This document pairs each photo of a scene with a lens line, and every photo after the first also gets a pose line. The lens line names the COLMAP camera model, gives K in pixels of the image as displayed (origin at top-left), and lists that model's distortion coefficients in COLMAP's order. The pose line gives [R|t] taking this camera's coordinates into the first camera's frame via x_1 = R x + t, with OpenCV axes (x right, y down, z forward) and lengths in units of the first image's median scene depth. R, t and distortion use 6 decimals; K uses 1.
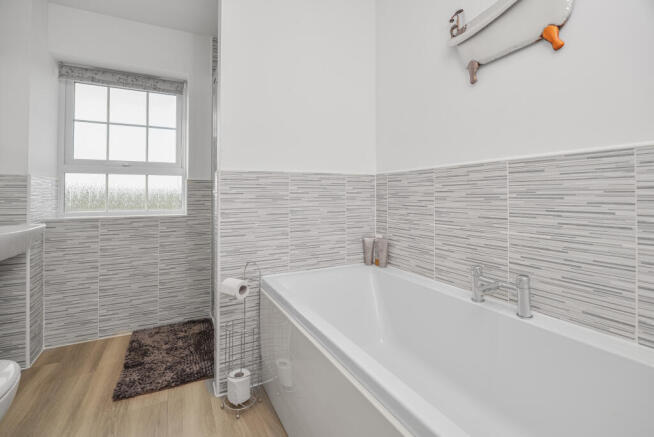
lens RADIAL K [[289.4, 0, 330.4], [0, 289.4, 193.4], [0, 0, 1]] dist [-0.003045, -0.001338]
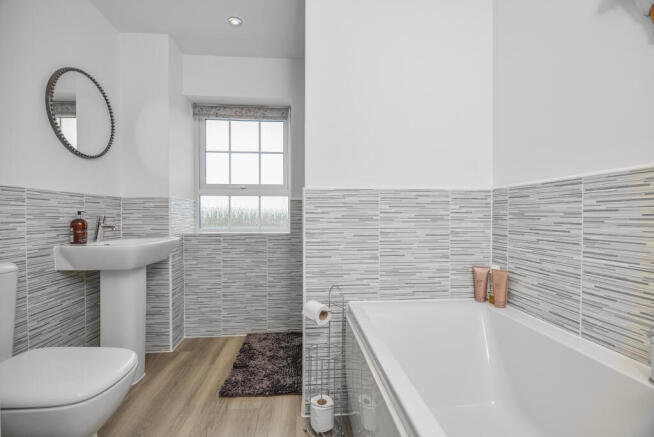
lens RADIAL K [[289.4, 0, 325.3], [0, 289.4, 219.2], [0, 0, 1]] dist [-0.003045, -0.001338]
pose [[0.922403, 0.010369, -0.386091, 0.046906], [-0.002178, 0.999763, 0.021648, 0.000239], [0.386224, -0.019127, 0.922207, 0.100297]]
